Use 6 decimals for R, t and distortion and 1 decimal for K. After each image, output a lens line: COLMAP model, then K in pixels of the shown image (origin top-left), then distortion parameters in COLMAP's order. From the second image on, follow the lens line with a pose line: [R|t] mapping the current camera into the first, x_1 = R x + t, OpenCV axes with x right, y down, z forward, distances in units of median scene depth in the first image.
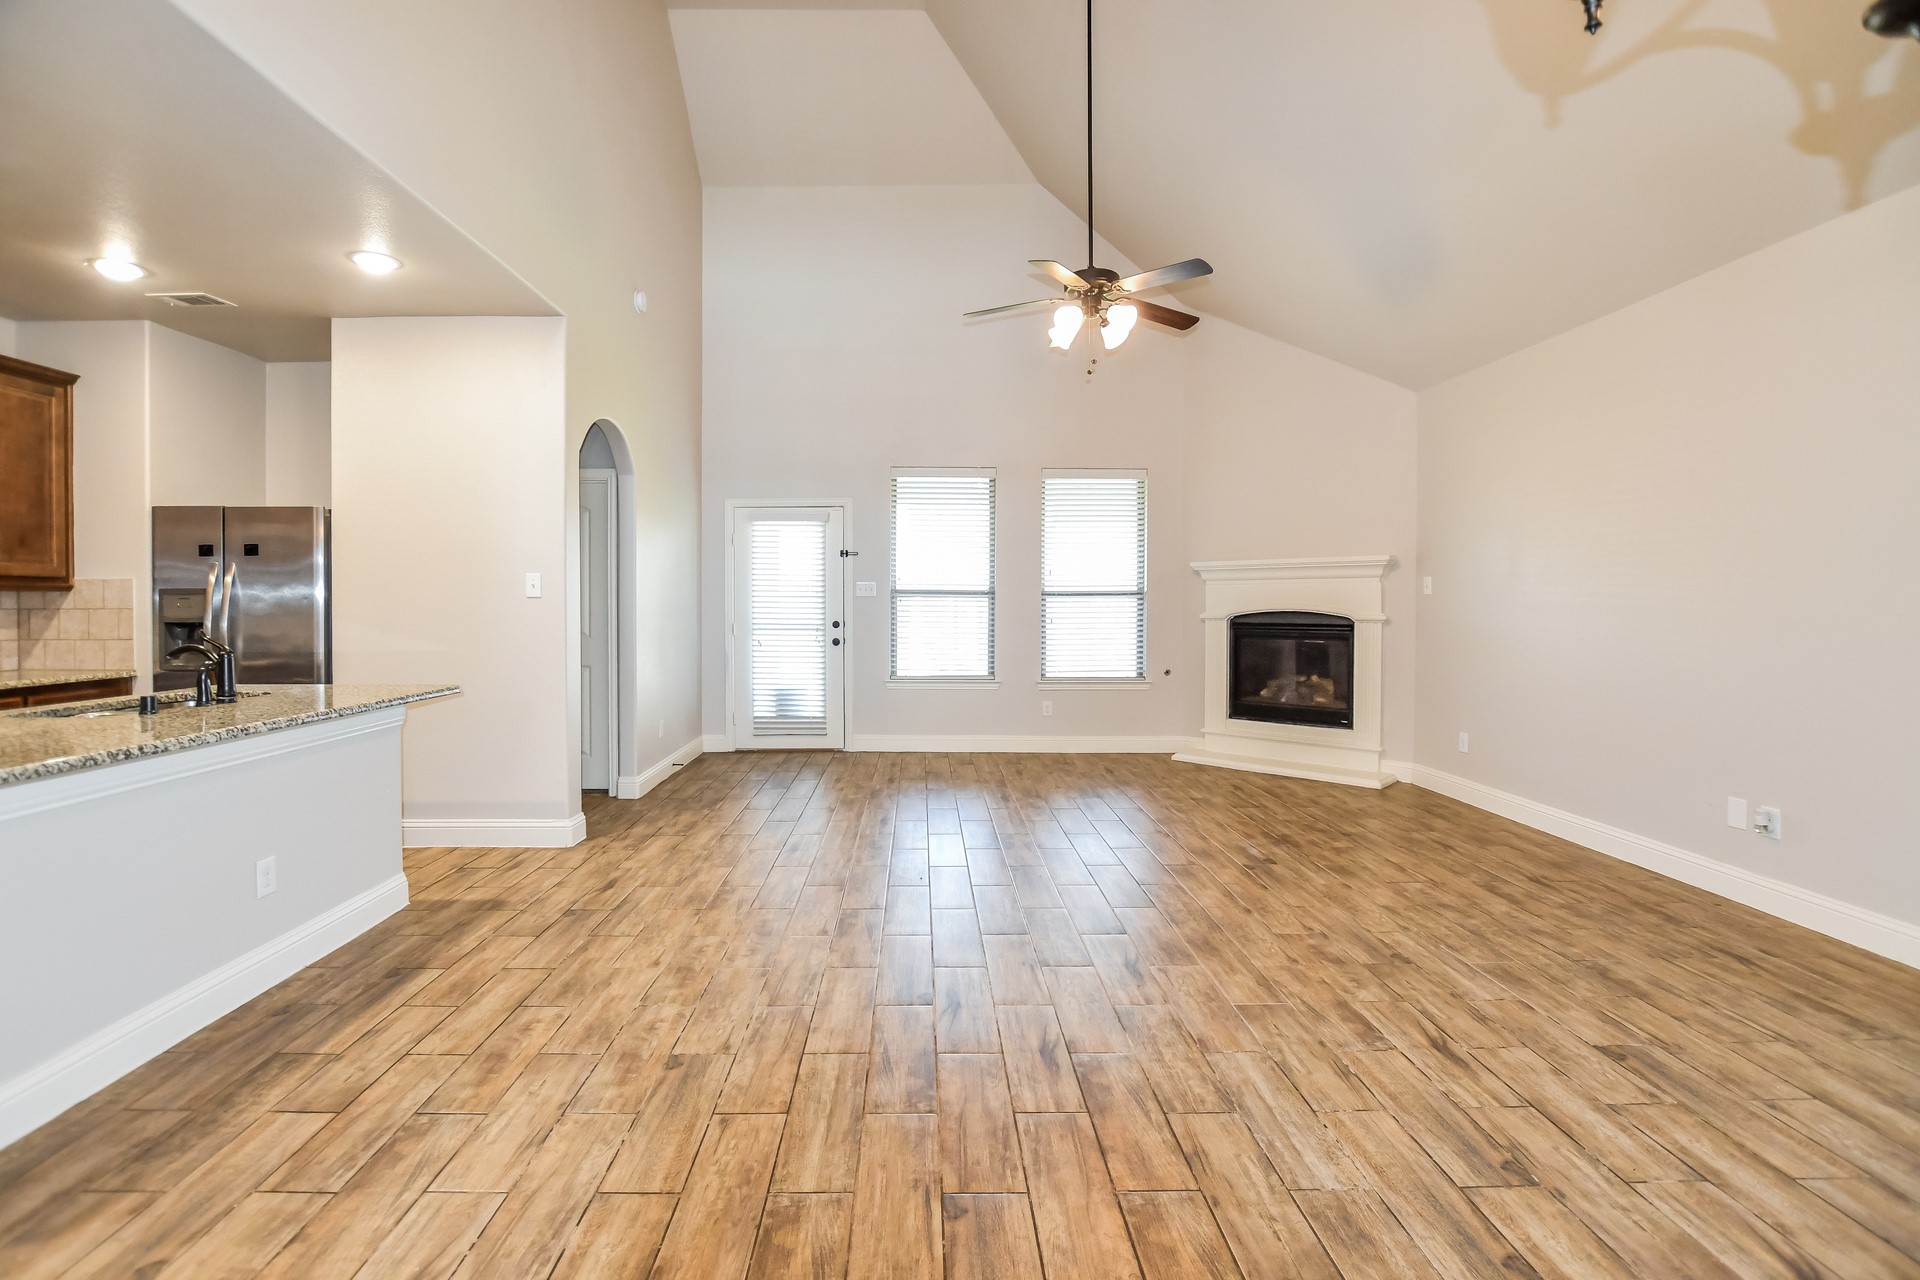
lens RADIAL K [[862.6, 0, 920.3], [0, 862.6, 616.4], [0, 0, 1]] dist [-0.023568, 0.000864]
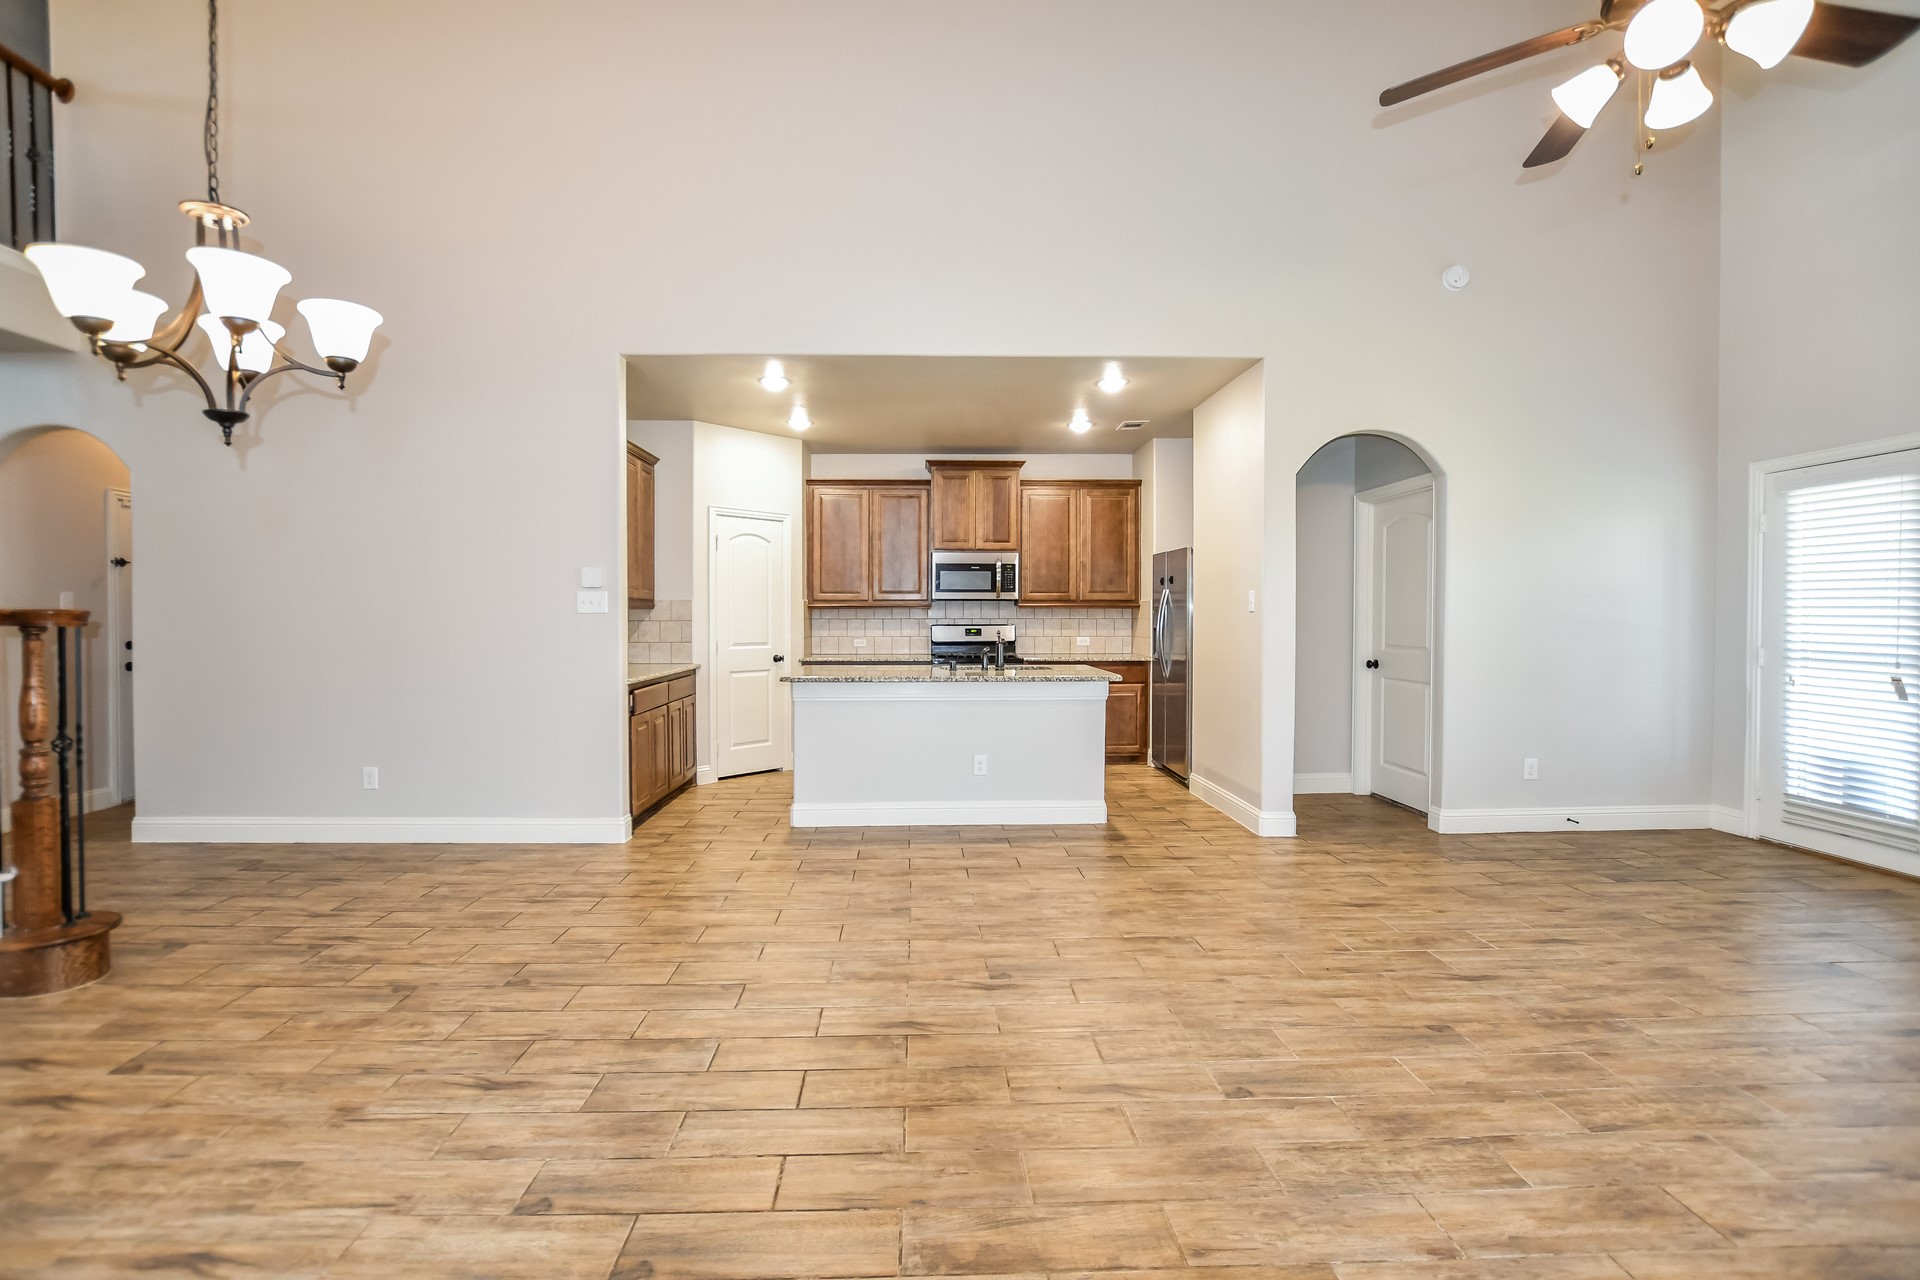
lens RADIAL K [[862.6, 0, 944.2], [0, 862.6, 634.9], [0, 0, 1]] dist [-0.023568, 0.000864]
pose [[0.006832, 0.025326, -0.999656, 0.702130], [-0.017169, 0.999535, 0.025206, -0.013148], [0.999829, 0.016991, 0.007263, 0.581937]]
